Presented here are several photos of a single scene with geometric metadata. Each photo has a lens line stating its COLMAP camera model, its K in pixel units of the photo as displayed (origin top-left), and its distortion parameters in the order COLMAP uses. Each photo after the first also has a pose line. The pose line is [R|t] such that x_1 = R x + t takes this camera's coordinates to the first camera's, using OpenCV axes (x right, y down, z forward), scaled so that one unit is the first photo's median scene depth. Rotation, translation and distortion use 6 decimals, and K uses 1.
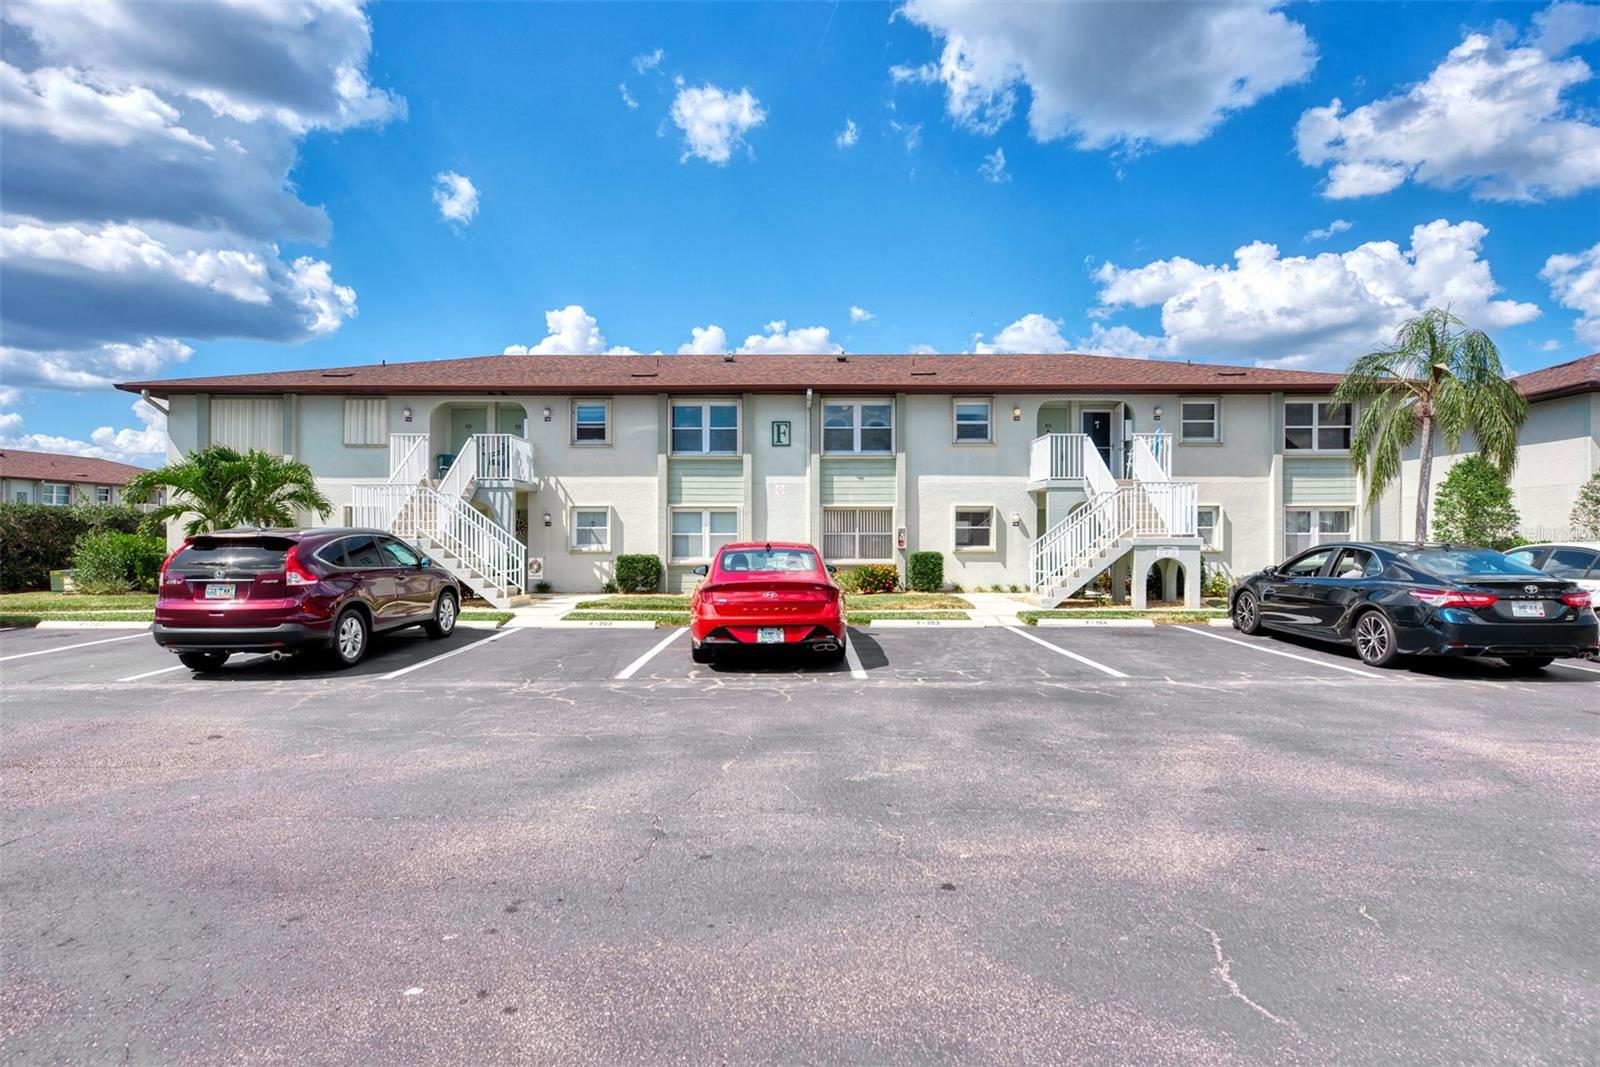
lens RADIAL K [[857.3, 0, 797.1], [0, 857.3, 535.0], [0, 0, 1]] dist [0.041169, 0.000037]
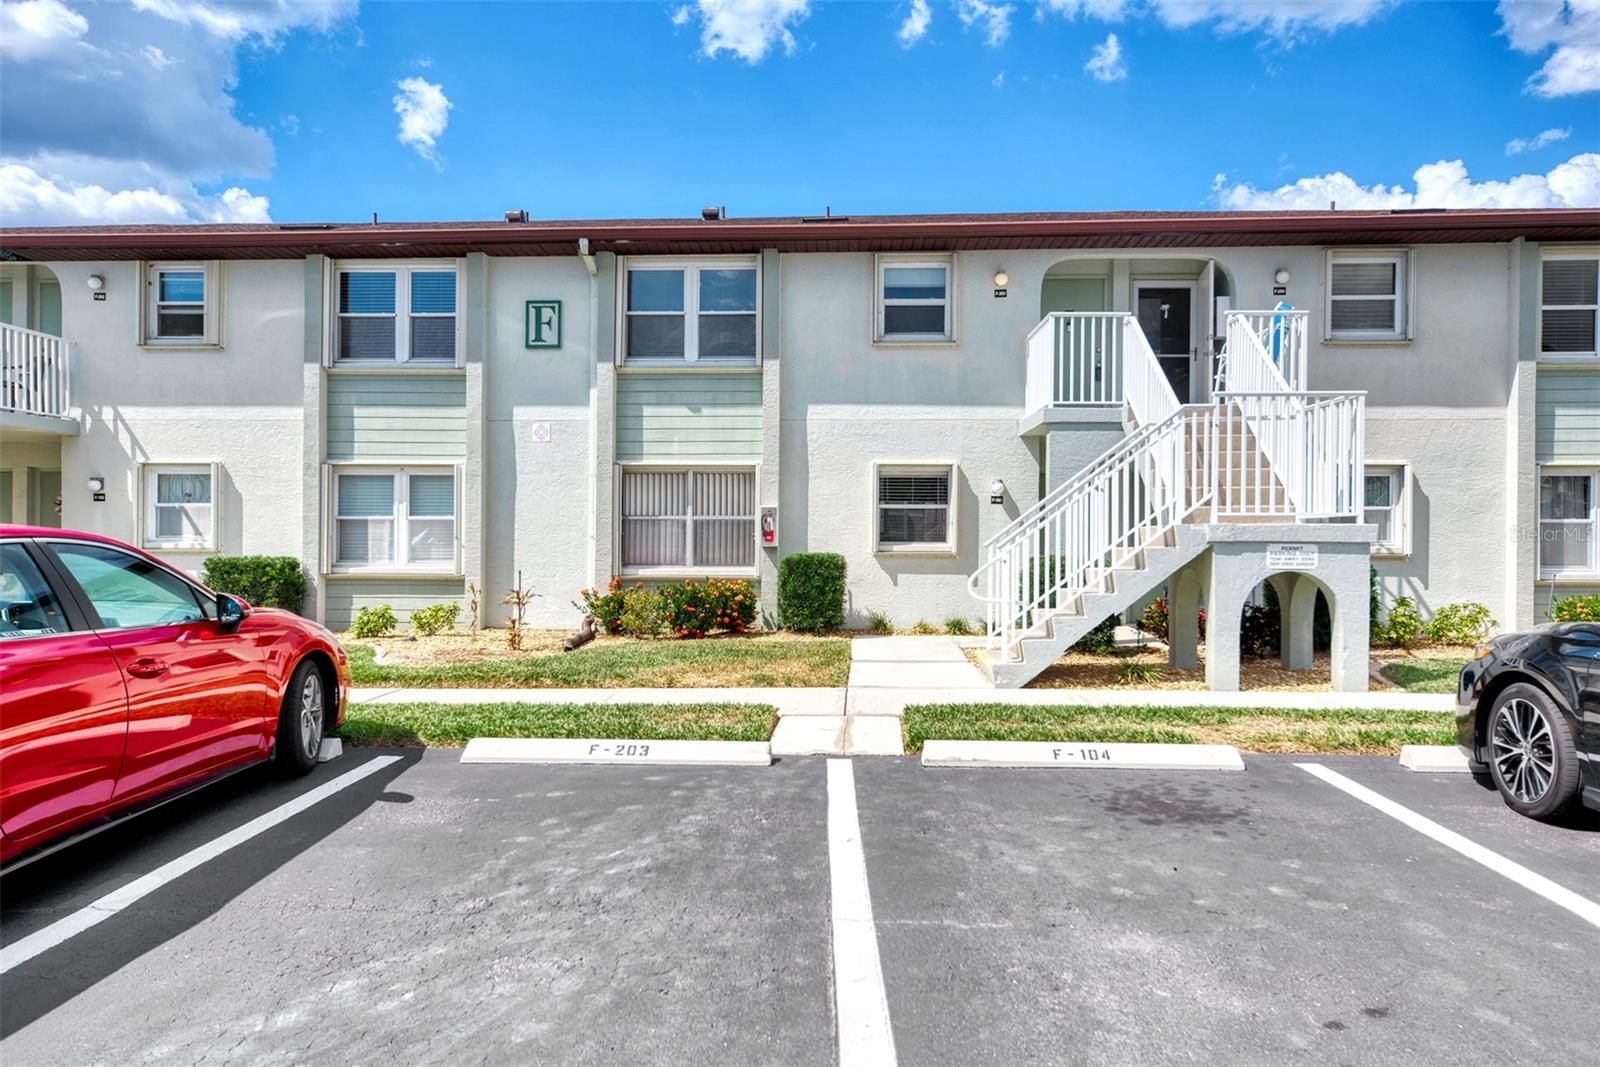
lens RADIAL K [[1049.2, 0, 801.1], [0, 1049.2, 537.1], [0, 0, 1]] dist [0.021893, 0.004338]
pose [[0.998736, 0.004170, -0.050093, 0.170229], [-0.003899, 0.999977, 0.005525, 0.006376], [0.050115, -0.005323, 0.998729, 0.373152]]
